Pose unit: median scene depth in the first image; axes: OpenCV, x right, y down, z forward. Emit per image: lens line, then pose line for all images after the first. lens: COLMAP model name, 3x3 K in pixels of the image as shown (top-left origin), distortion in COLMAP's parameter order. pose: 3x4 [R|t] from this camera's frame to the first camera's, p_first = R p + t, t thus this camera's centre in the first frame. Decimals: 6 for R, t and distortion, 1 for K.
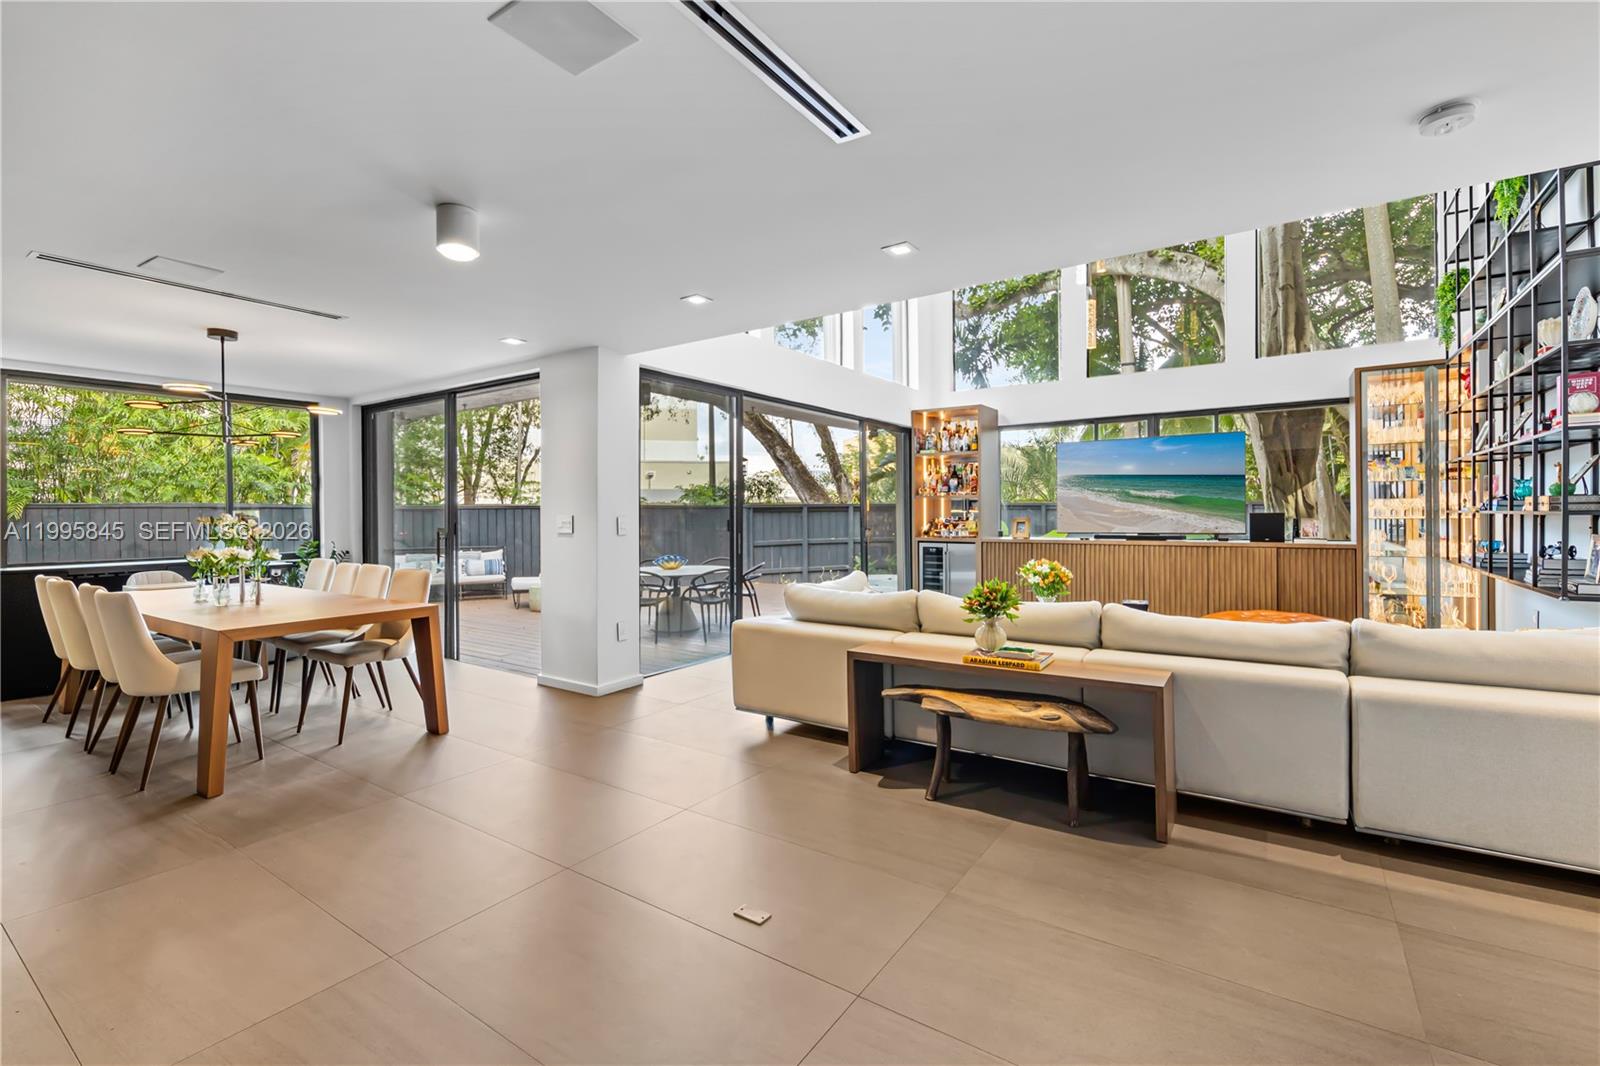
lens RADIAL K [[690.6, 0, 809.9], [0, 690.6, 519.1], [0, 0, 1]] dist [-0.009725, -0.000167]
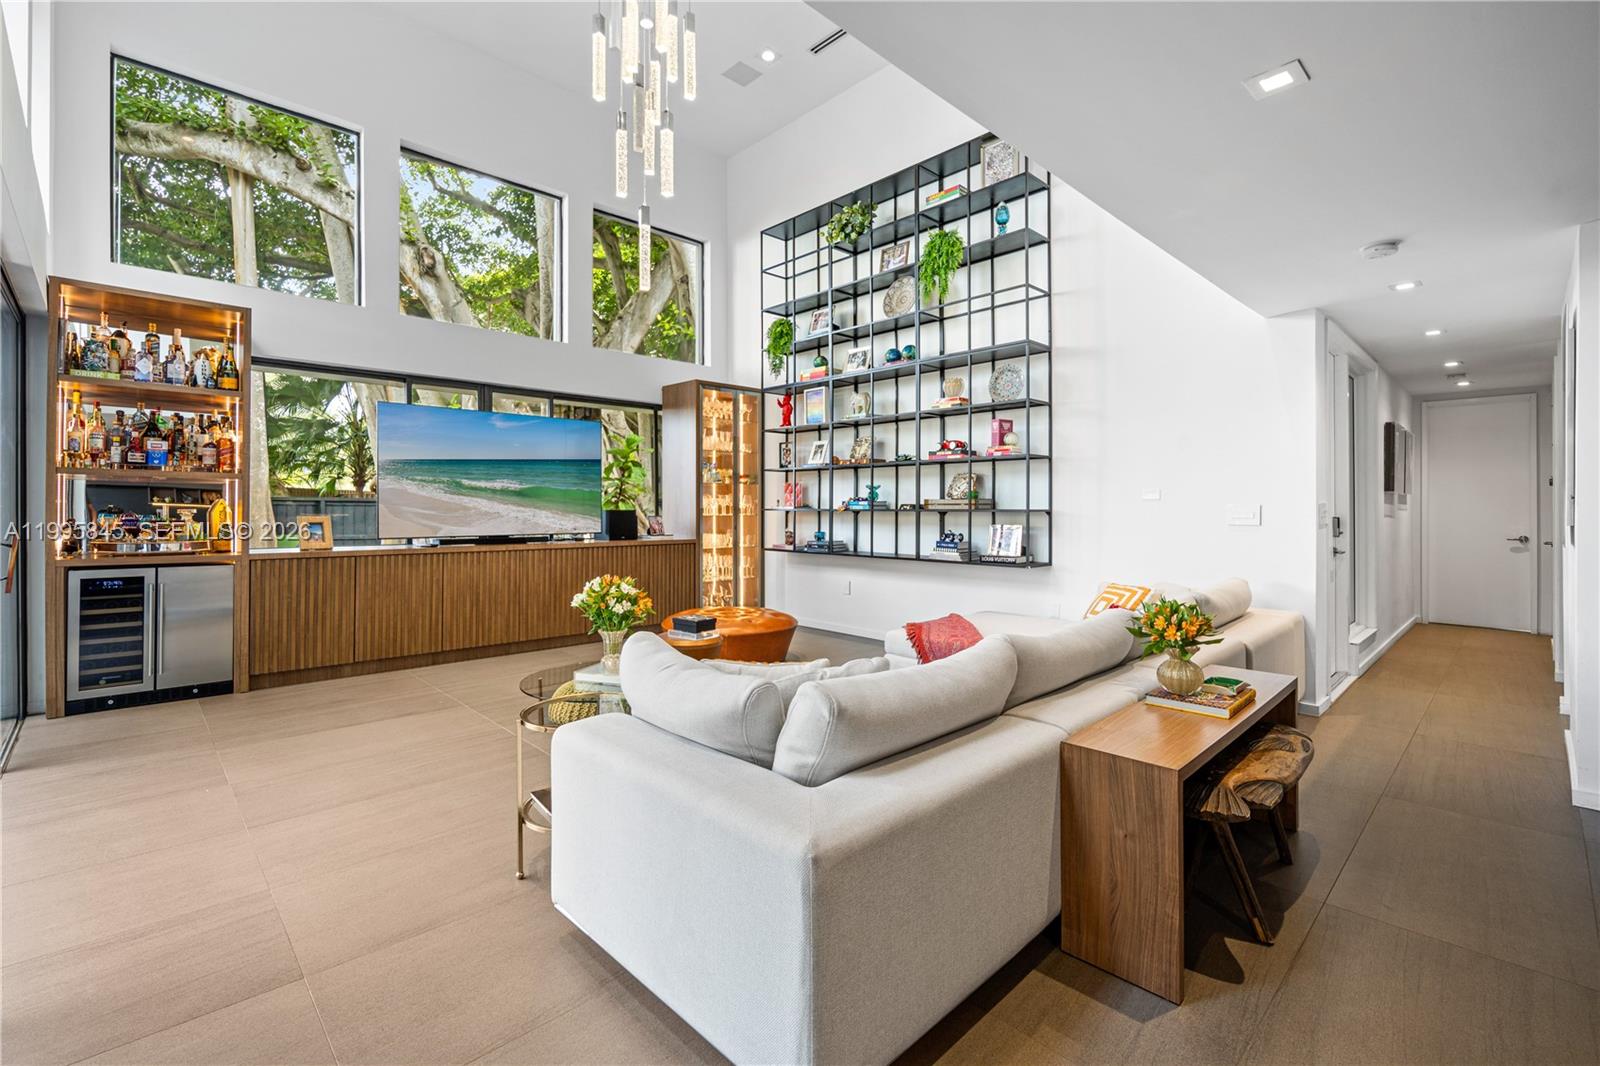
lens RADIAL K [[690.6, 0, 831.8], [0, 690.6, 509.9], [0, 0, 1]] dist [-0.009725, -0.000167]
pose [[0.198755, 0.006523, 0.980027, -0.200302], [0.004481, 0.999961, -0.007564, -0.000545], [-0.980039, 0.005895, 0.198719, 0.451927]]
